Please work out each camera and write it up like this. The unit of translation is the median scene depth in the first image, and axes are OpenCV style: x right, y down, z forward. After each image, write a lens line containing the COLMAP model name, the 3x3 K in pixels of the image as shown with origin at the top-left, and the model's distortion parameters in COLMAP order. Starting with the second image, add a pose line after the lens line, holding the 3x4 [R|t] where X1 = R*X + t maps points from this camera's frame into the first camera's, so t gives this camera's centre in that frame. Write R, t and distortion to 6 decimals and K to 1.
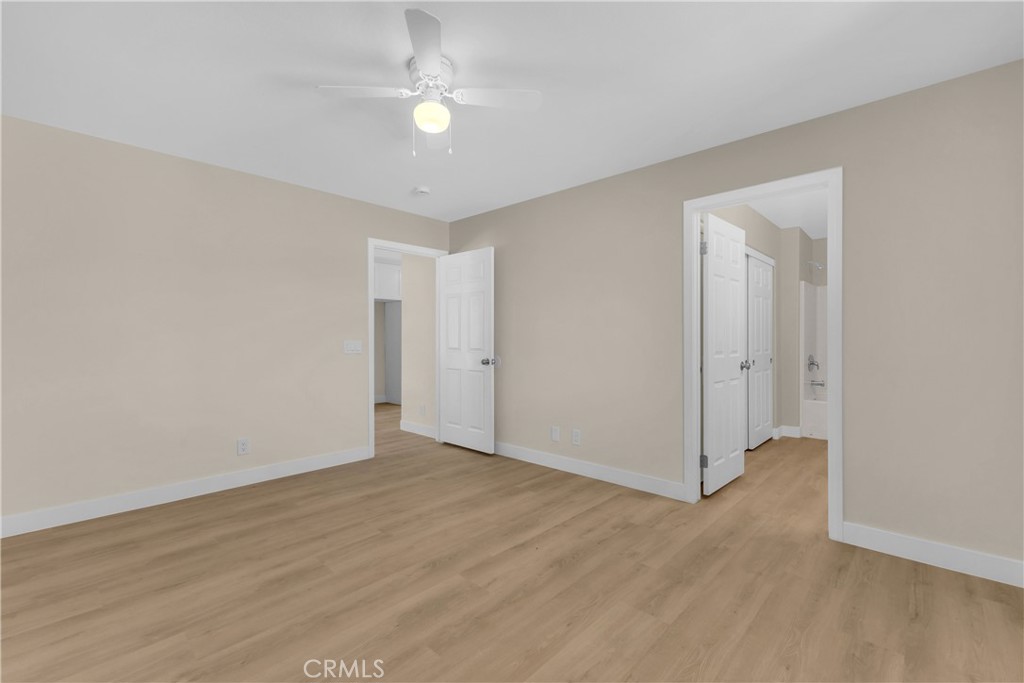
lens RADIAL K [[441.8, 0, 512.2], [0, 441.8, 336.2], [0, 0, 1]] dist [0.024000, -0.000292]
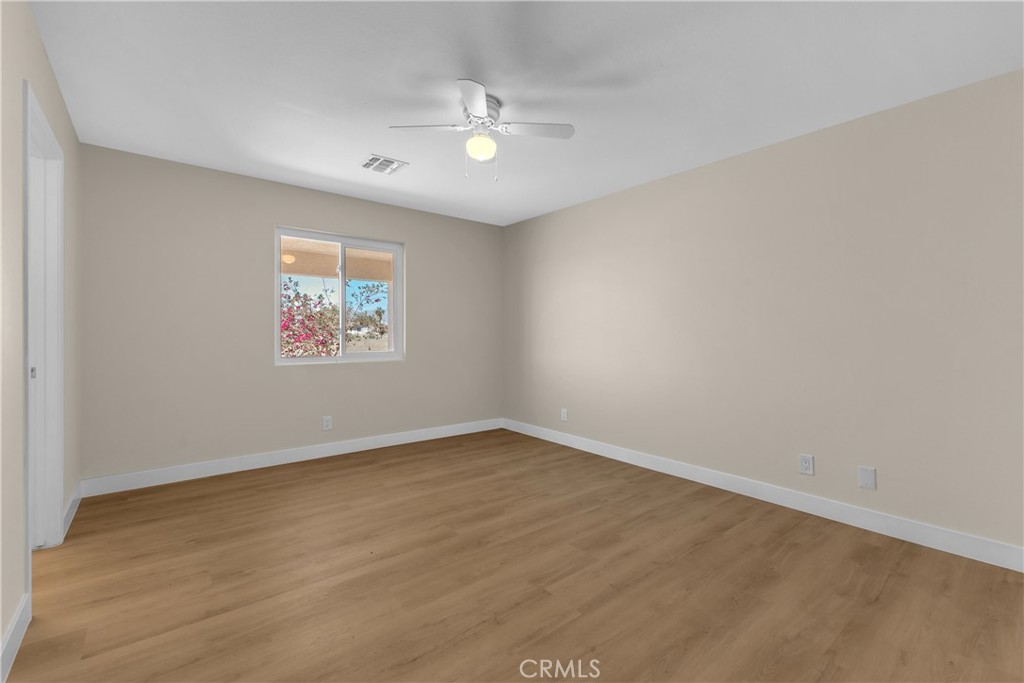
lens RADIAL K [[441.8, 0, 512.2], [0, 441.8, 336.2], [0, 0, 1]] dist [0.024000, -0.000292]
pose [[-0.991120, -0.003614, 0.132924, -0.383828], [-0.003965, 0.999989, -0.002375, 0.017032], [-0.132914, -0.002881, -0.991123, 1.993958]]
